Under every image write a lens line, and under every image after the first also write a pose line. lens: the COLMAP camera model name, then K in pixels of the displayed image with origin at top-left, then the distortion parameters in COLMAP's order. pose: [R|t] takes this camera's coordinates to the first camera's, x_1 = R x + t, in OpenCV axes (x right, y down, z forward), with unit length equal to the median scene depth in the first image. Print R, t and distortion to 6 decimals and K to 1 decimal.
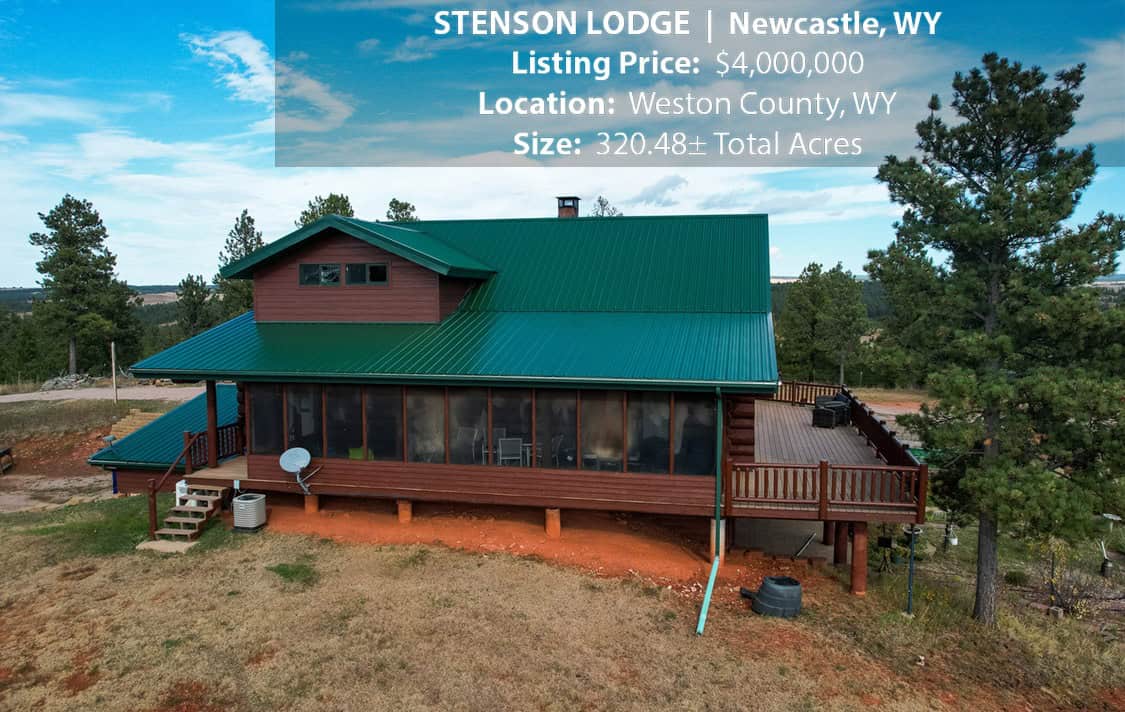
lens RADIAL K [[809.3, 0, 565.8], [0, 809.3, 358.5], [0, 0, 1]] dist [-0.072840, 0.069815]
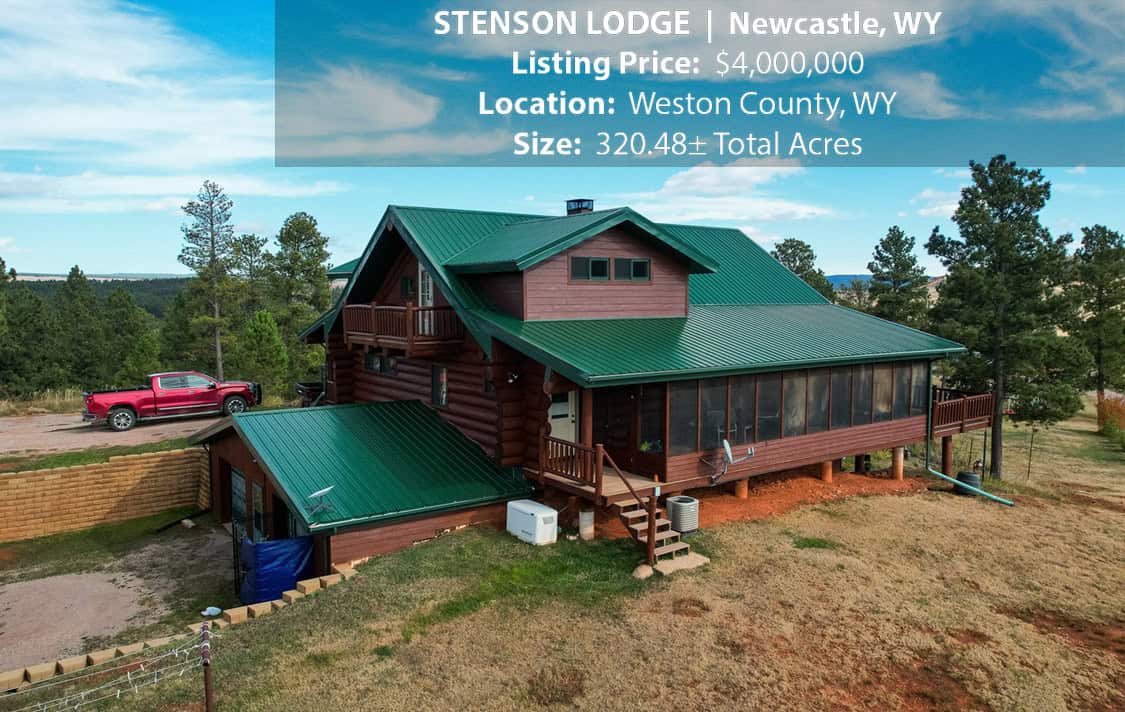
lens RADIAL K [[809.3, 0, 585.0], [0, 809.3, 368.0], [0, 0, 1]] dist [-0.072840, 0.069815]
pose [[0.662622, -0.068143, 0.745847, -1.242855], [0.061292, 0.997446, 0.036676, -0.029032], [-0.746442, 0.021412, 0.665106, 0.461951]]
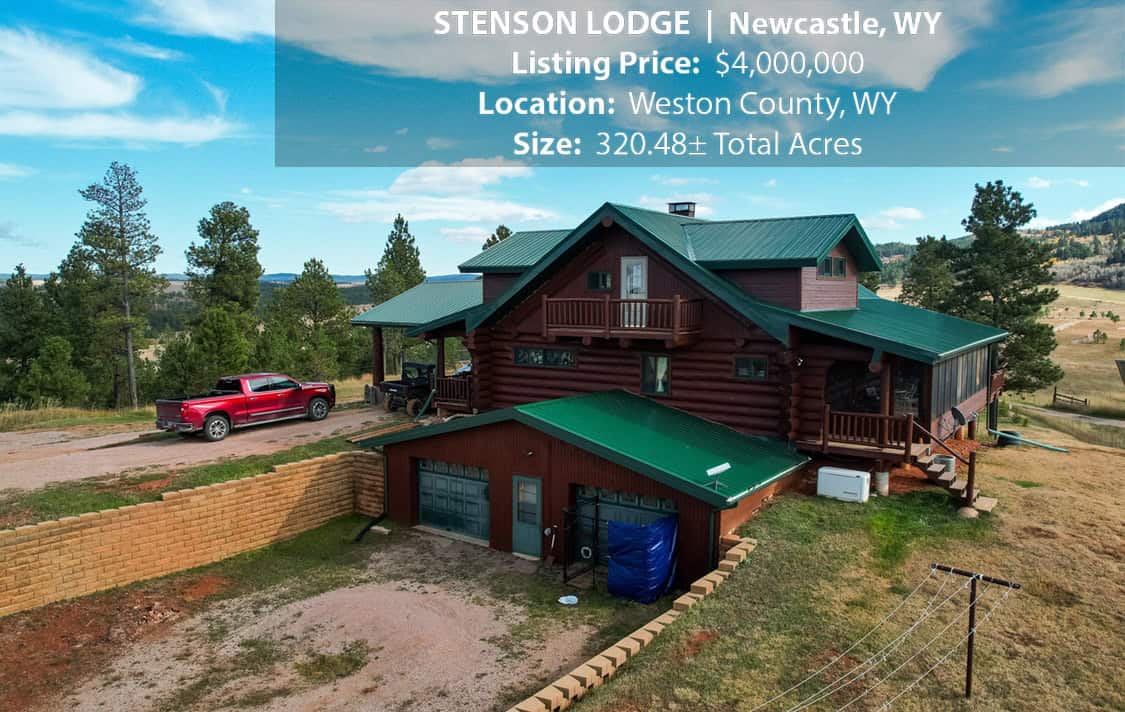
lens RADIAL K [[809.3, 0, 571.0], [0, 809.3, 359.5], [0, 0, 1]] dist [-0.072840, 0.069815]
pose [[0.388843, -0.076106, 0.918155, -1.753247], [0.075699, 0.995852, 0.050488, -0.072787], [-0.918189, 0.049872, 0.392991, 1.081120]]
